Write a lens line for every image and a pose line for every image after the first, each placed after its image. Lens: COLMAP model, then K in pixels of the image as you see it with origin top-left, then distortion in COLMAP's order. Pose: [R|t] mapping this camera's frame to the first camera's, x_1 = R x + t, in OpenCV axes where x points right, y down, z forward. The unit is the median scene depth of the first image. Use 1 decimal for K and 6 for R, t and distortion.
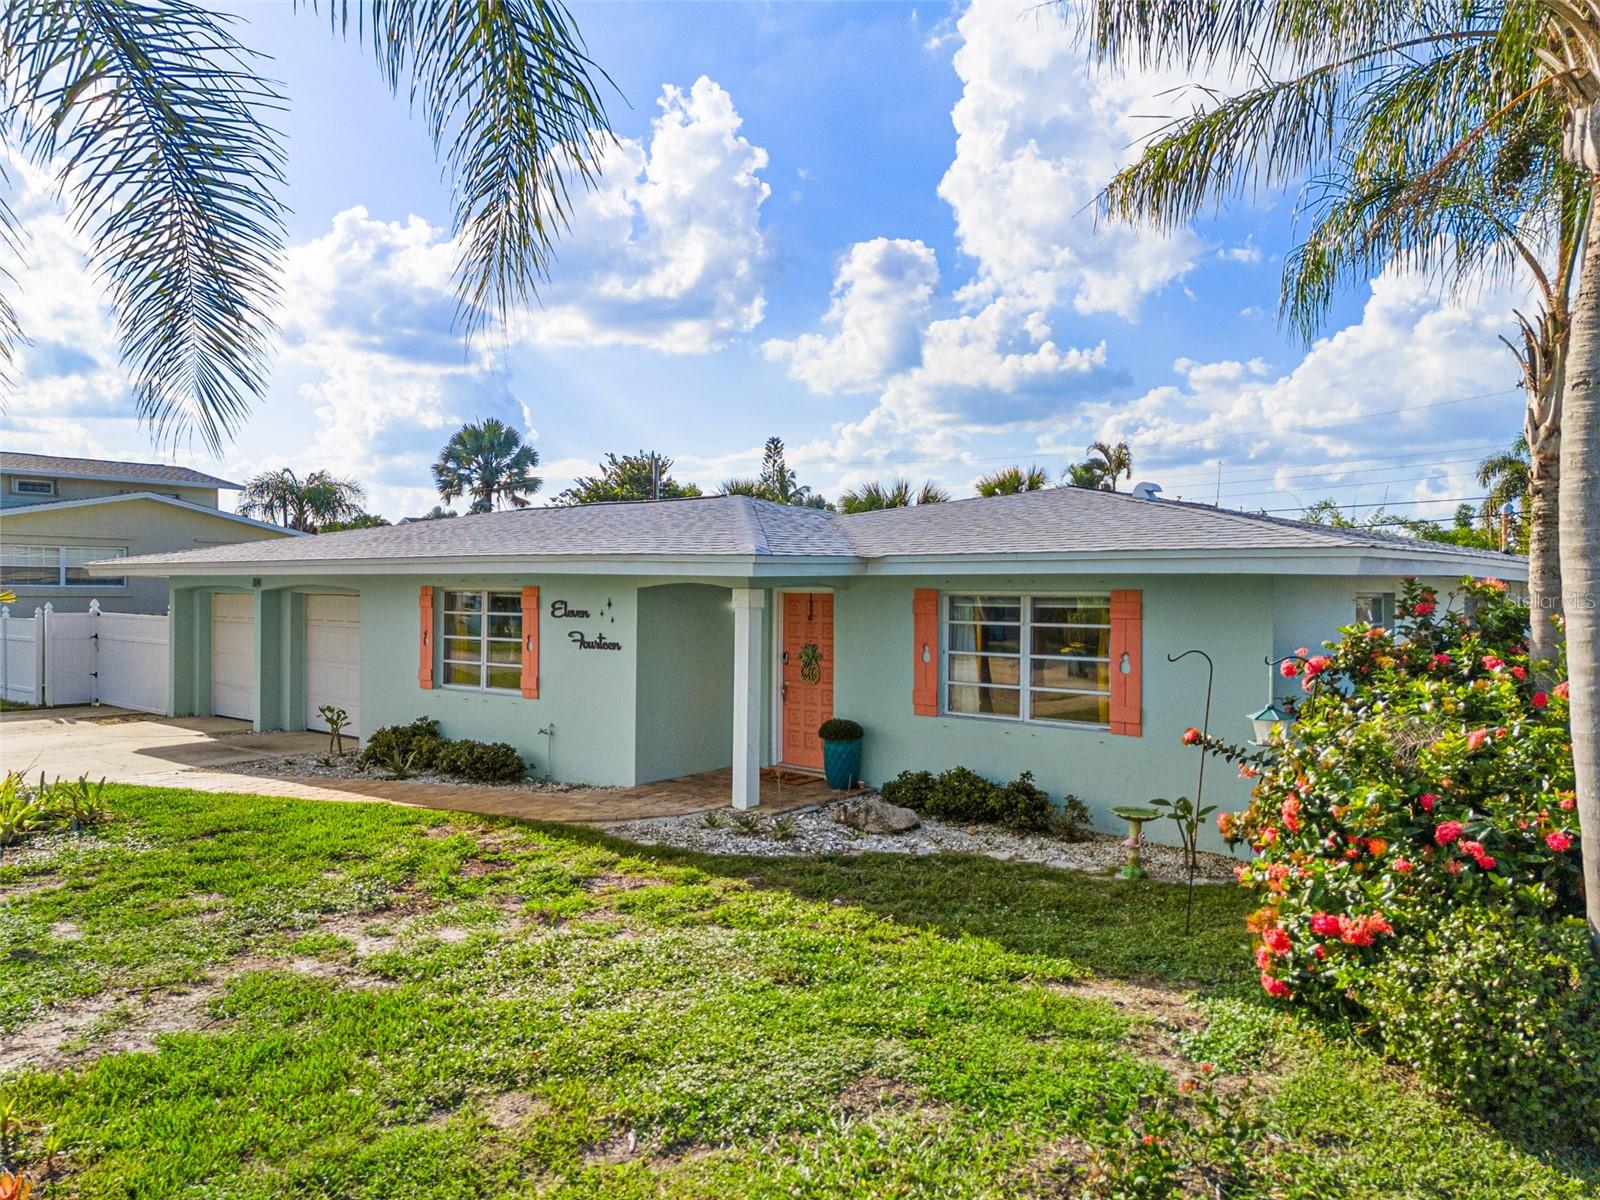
lens RADIAL K [[1171.7, 0, 786.6], [0, 1171.7, 598.1], [0, 0, 1]] dist [0.044761, -0.020578]
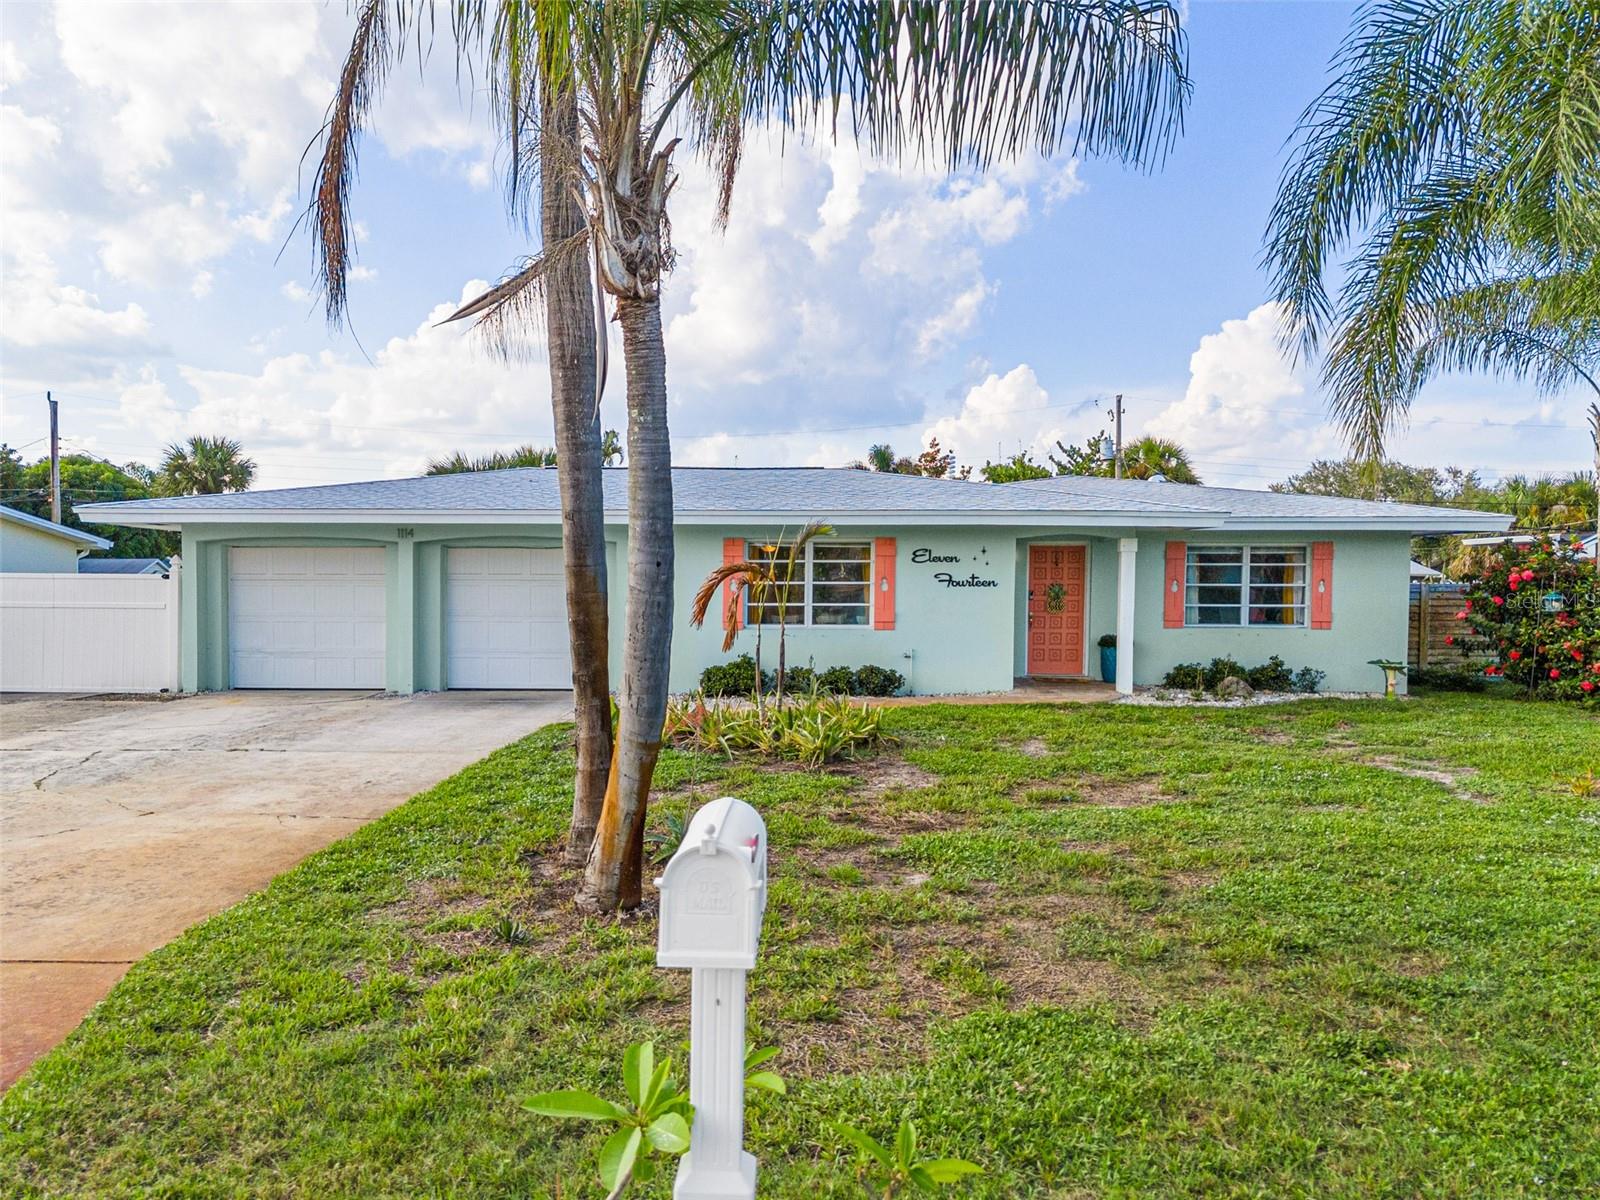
lens RADIAL K [[1226.4, 0, 764.7], [0, 1226.4, 648.0], [0, 0, 1]] dist [0.037710, -0.001529]
pose [[0.782133, -0.034289, 0.622168, -1.120378], [0.002022, 0.998619, 0.052494, 0.038122], [-0.623109, -0.039799, 0.781122, 0.091348]]
